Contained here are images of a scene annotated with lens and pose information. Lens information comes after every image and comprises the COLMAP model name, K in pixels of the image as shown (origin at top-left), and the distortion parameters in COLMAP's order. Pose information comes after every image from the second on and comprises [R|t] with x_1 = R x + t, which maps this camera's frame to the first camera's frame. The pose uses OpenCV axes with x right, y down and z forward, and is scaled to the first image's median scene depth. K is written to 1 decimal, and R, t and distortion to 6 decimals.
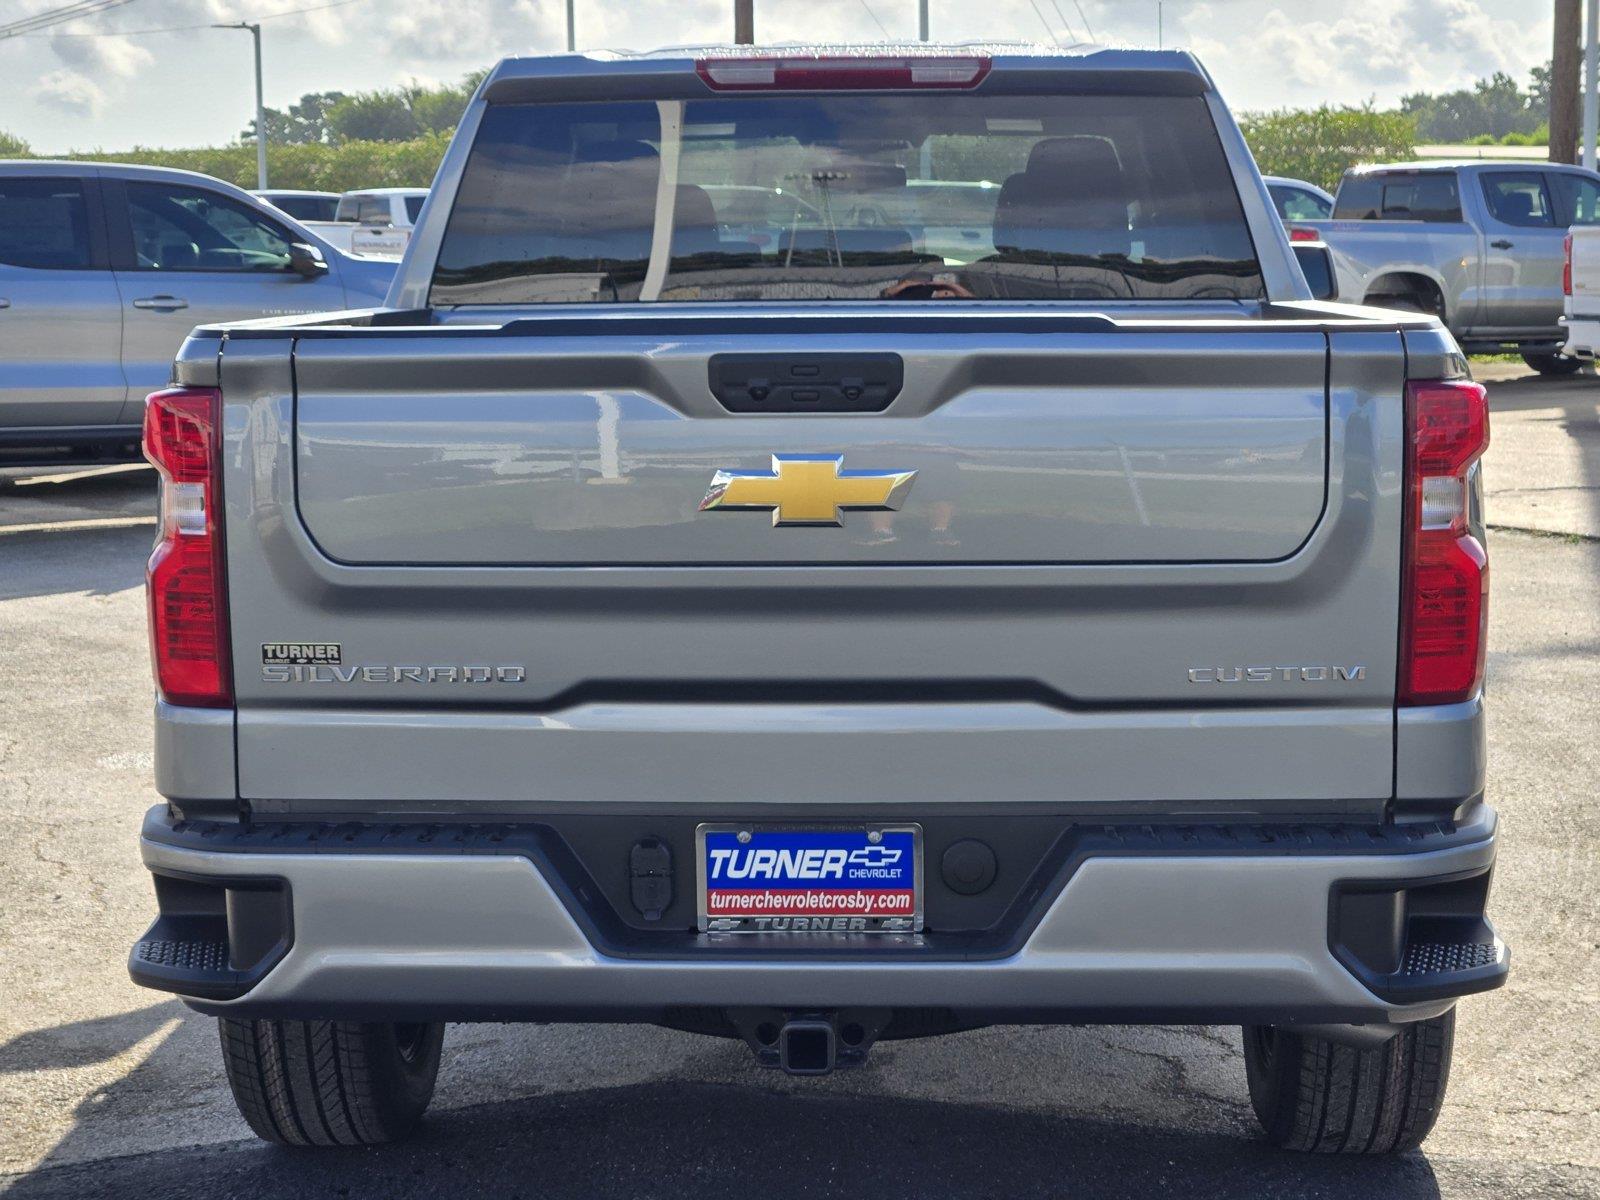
lens RADIAL K [[3312.0, 0, 800.1], [0, 3312.0, 672.6], [0, 0, 1]] dist [-0.809464, 8.110650]
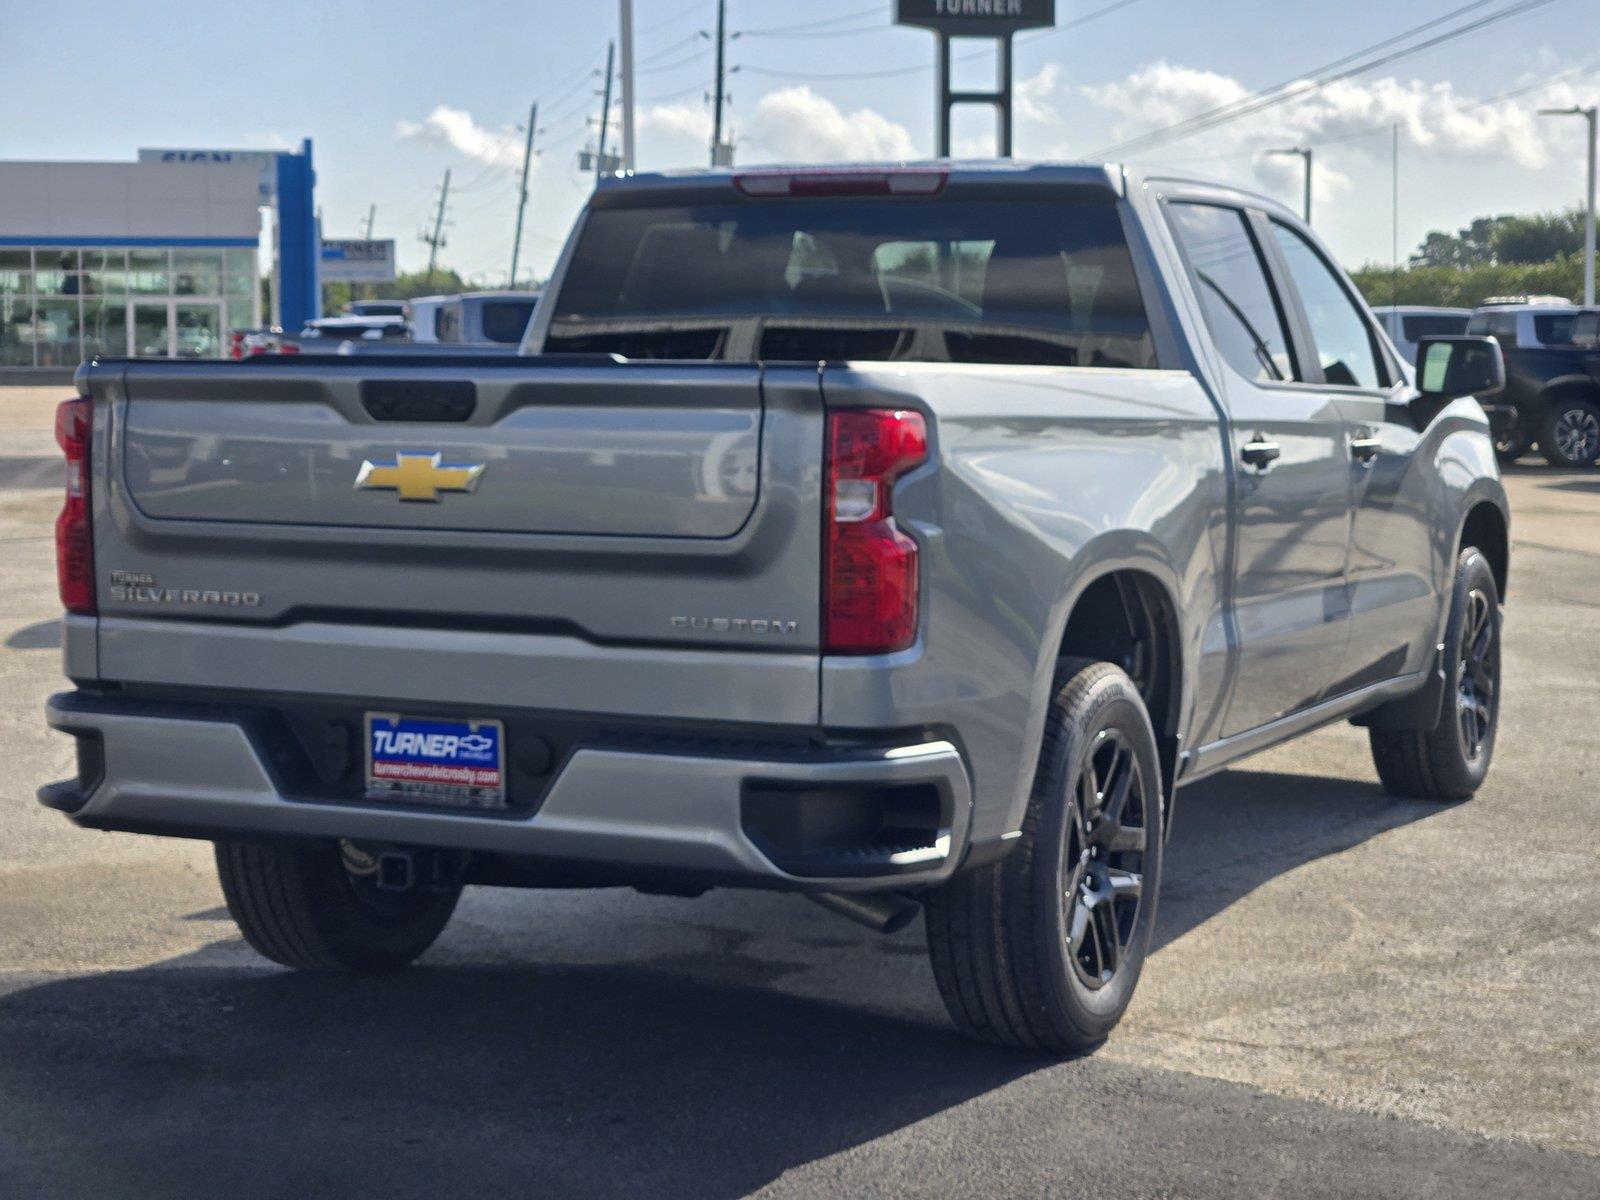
lens RADIAL K [[3173.9, 0, 827.1], [0, 3173.9, 570.2], [0, 0, 1]] dist [-0.346004, 3.325210]
pose [[0.930718, 0.041947, -0.363325, 0.641947], [-0.065934, 0.996369, -0.053867, 0.045012], [0.359746, 0.074090, 0.930104, -0.192033]]
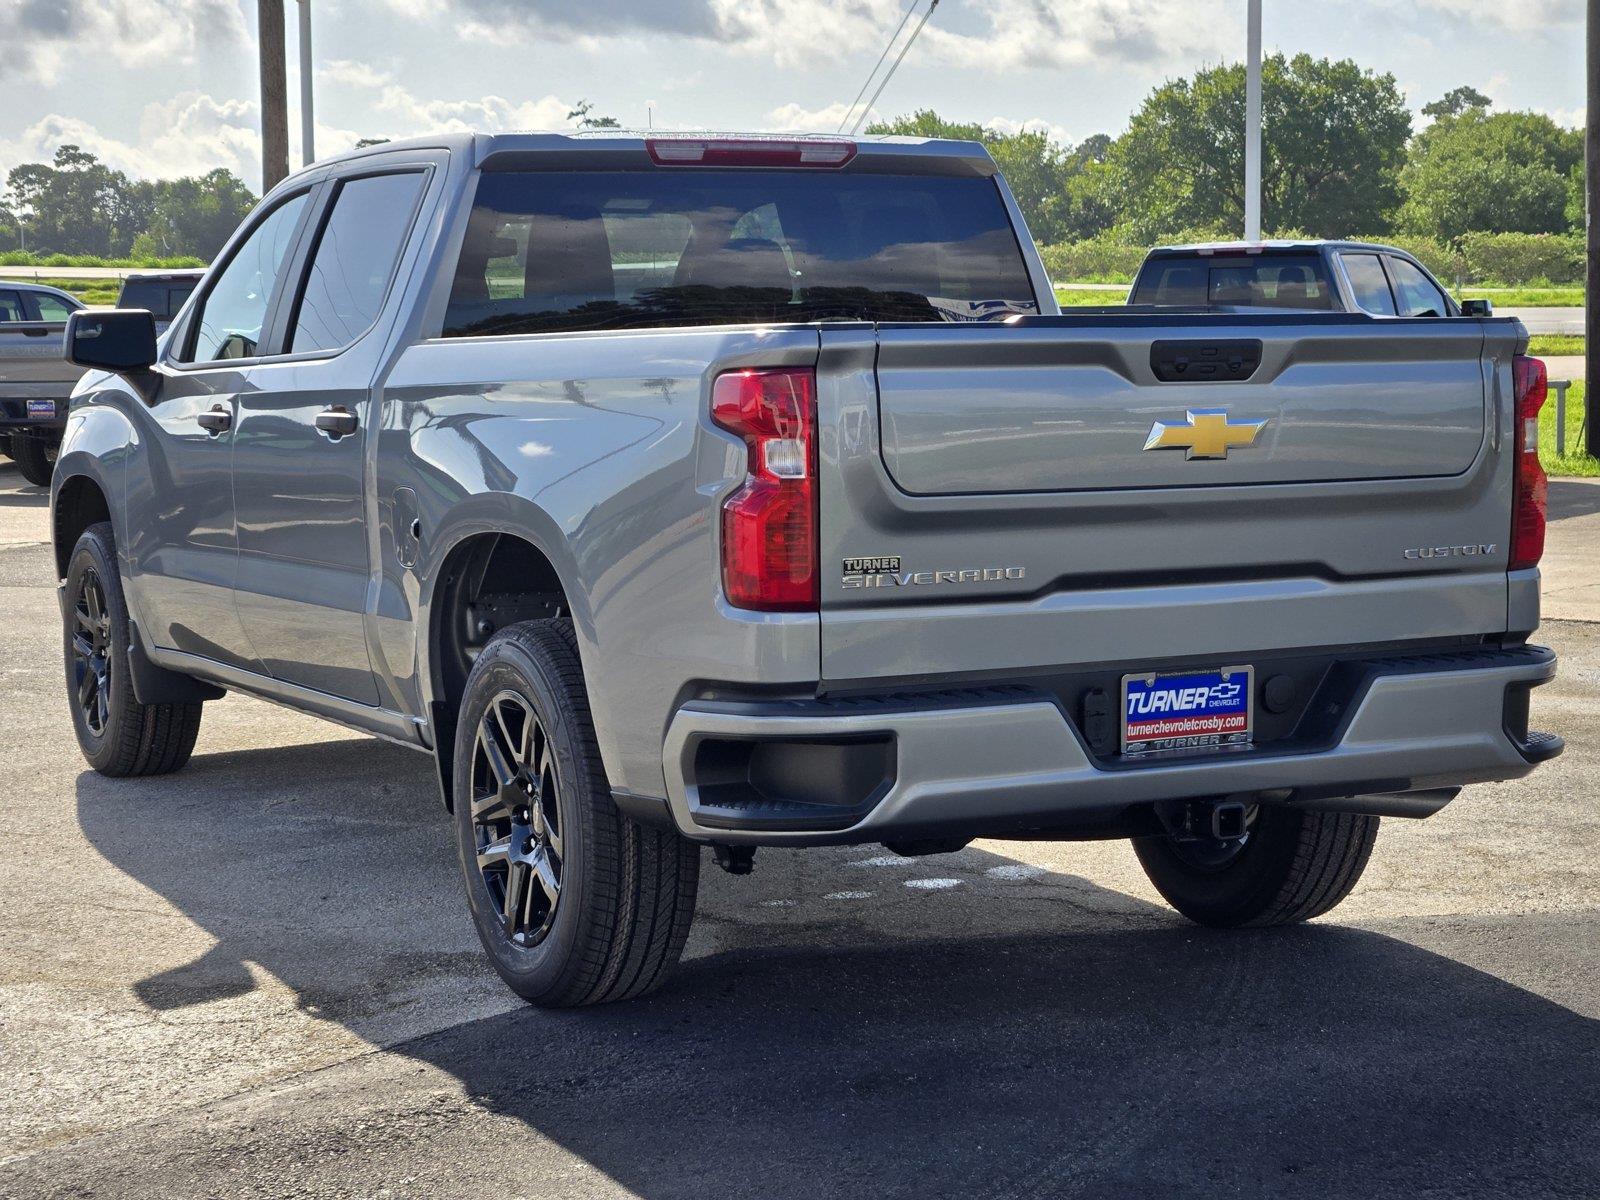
lens RADIAL K [[3312.0, 0, 800.1], [0, 3312.0, 672.6], [0, 0, 1]] dist [-0.809464, 8.110650]
pose [[0.879302, -0.058138, 0.472703, -0.813902], [0.075298, 0.997008, -0.017444, 0.058723], [-0.470275, 0.050932, 0.881049, -0.170538]]
